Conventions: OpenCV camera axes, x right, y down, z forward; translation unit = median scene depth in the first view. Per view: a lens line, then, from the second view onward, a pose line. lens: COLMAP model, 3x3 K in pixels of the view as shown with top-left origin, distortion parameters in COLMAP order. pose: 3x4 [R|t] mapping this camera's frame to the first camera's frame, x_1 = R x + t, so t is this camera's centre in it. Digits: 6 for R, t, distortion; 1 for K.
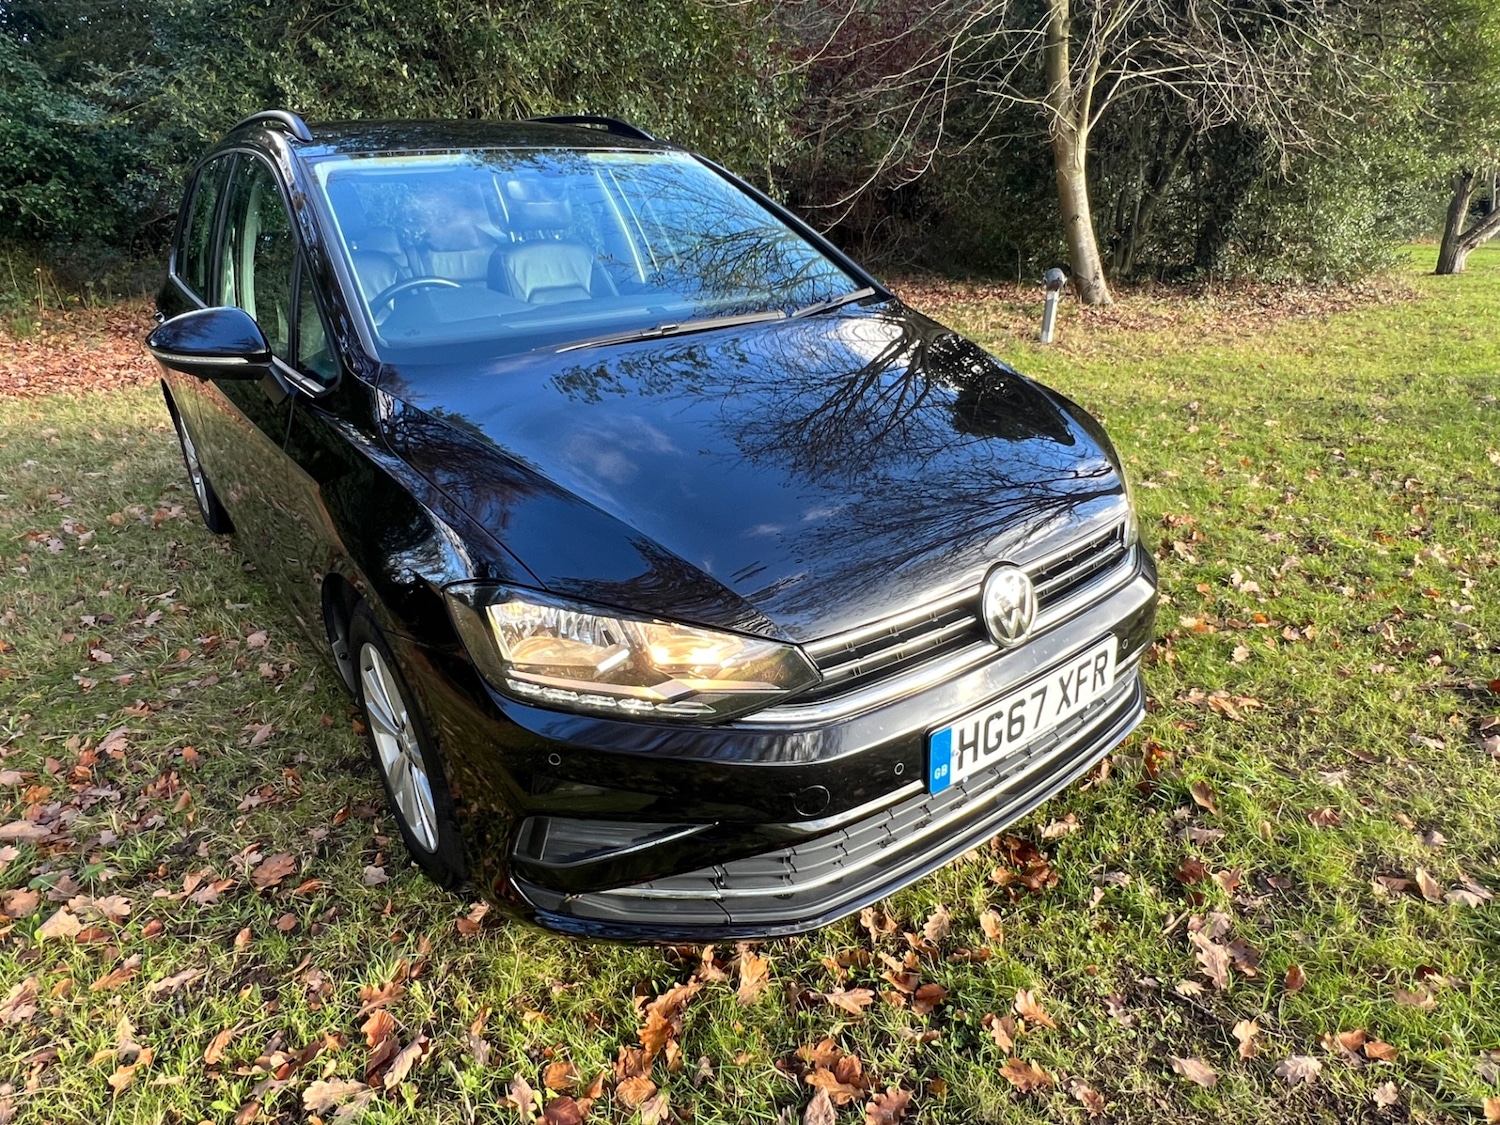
lens RADIAL K [[899.4, 0, 739.8], [0, 899.4, 564.8], [0, 0, 1]] dist [-0.002244, -0.000548]
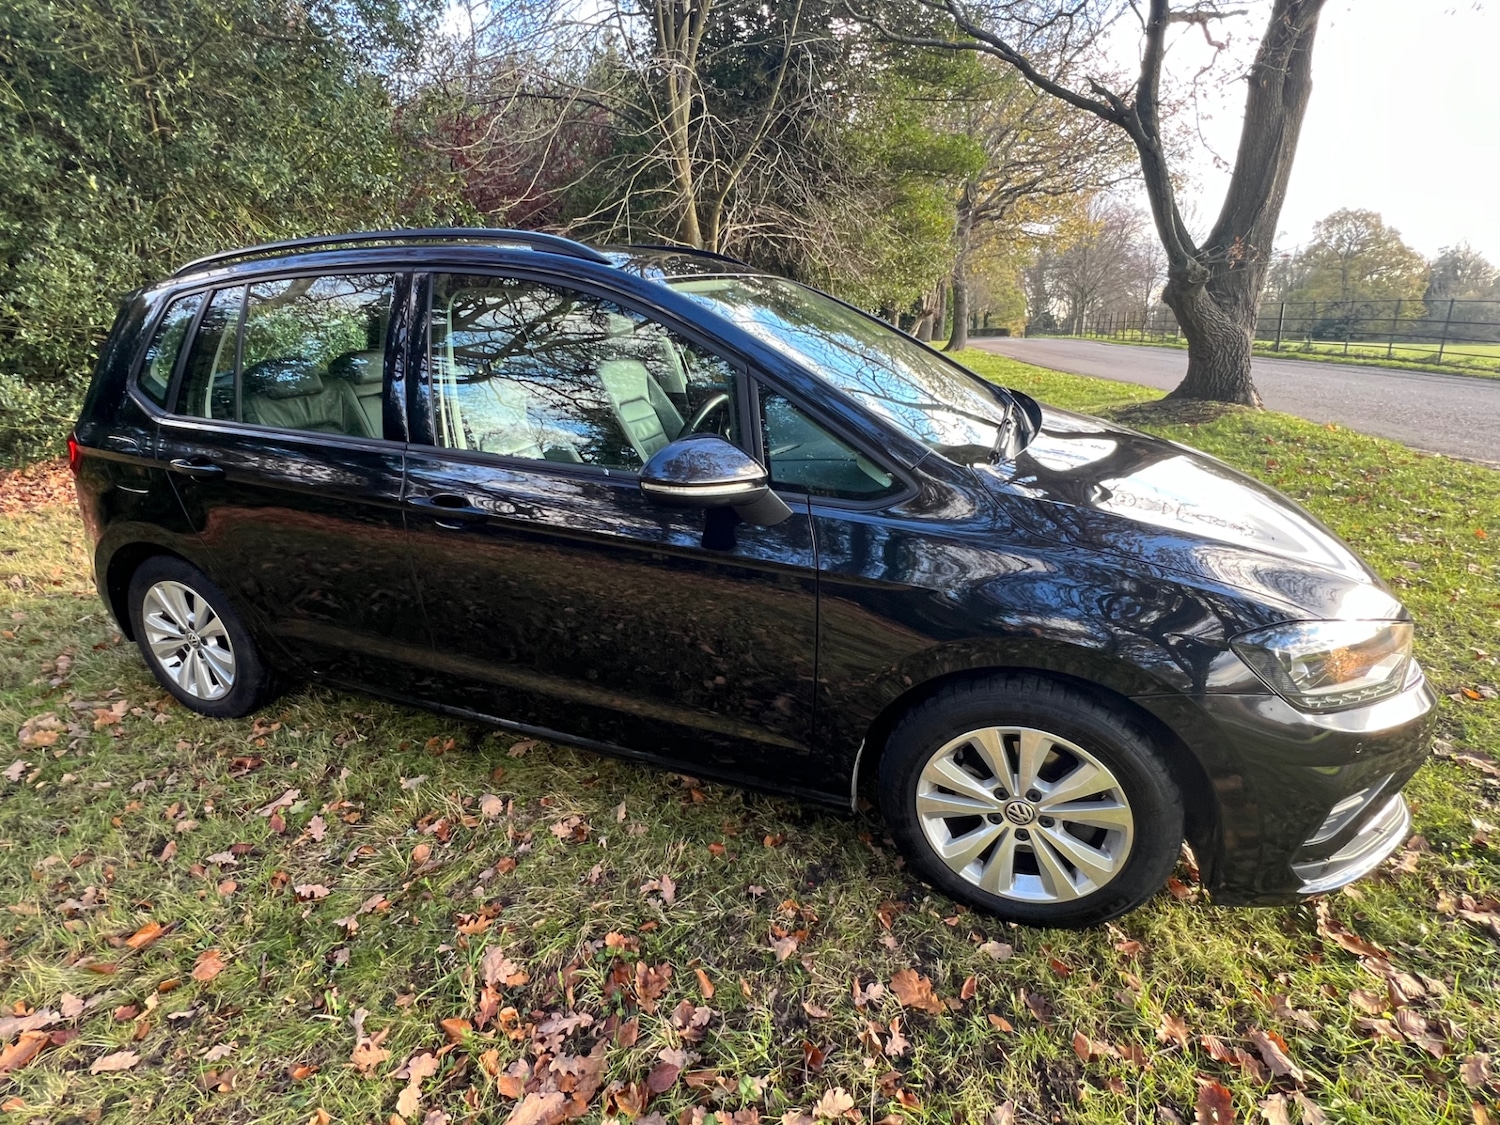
lens RADIAL K [[751.1, 0, 741.0], [0, 751.1, 560.2], [0, 0, 1]] dist [-0.003264, 0.000198]
pose [[0.853379, -0.165229, 0.494412, -1.036505], [0.200900, 0.979419, -0.019449, -0.144685], [-0.481023, 0.115924, 0.869010, 0.337397]]
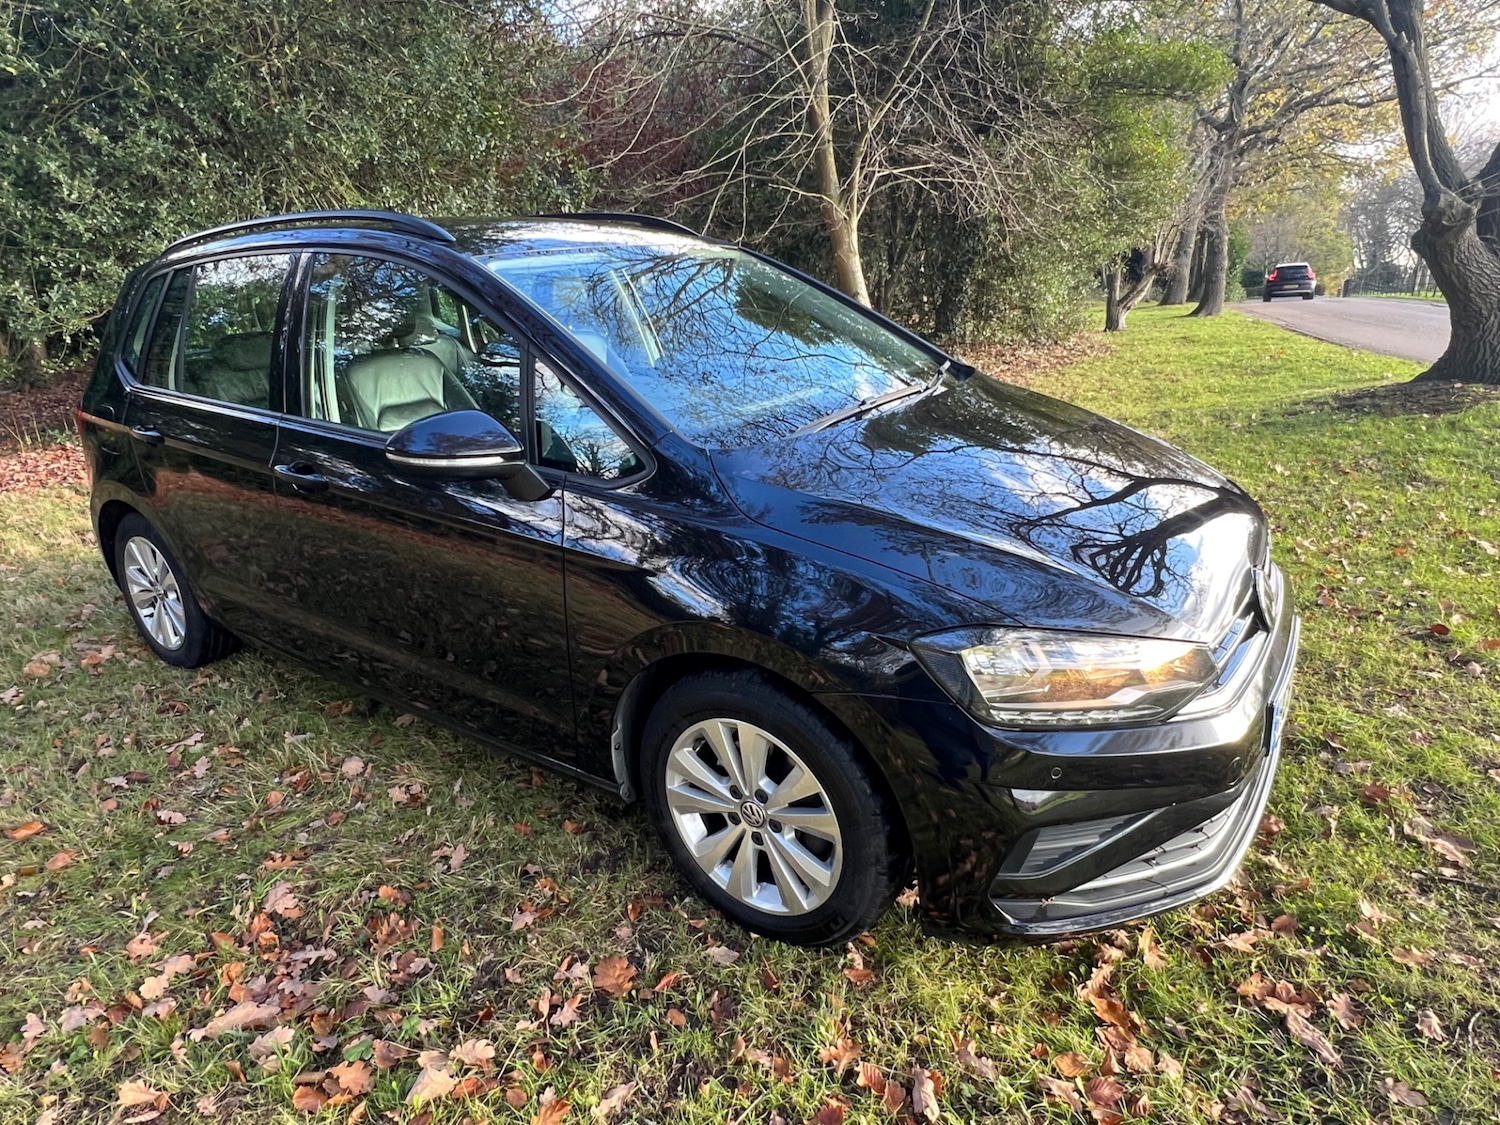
lens RADIAL K [[899.9, 0, 737.2], [0, 899.9, 564.7], [0, 0, 1]] dist [-0.002580, -0.000563]
pose [[0.952530, -0.110568, 0.283658, -0.637581], [0.133084, 0.989207, -0.061311, -0.020373], [-0.273818, 0.096151, 0.956963, -0.002018]]
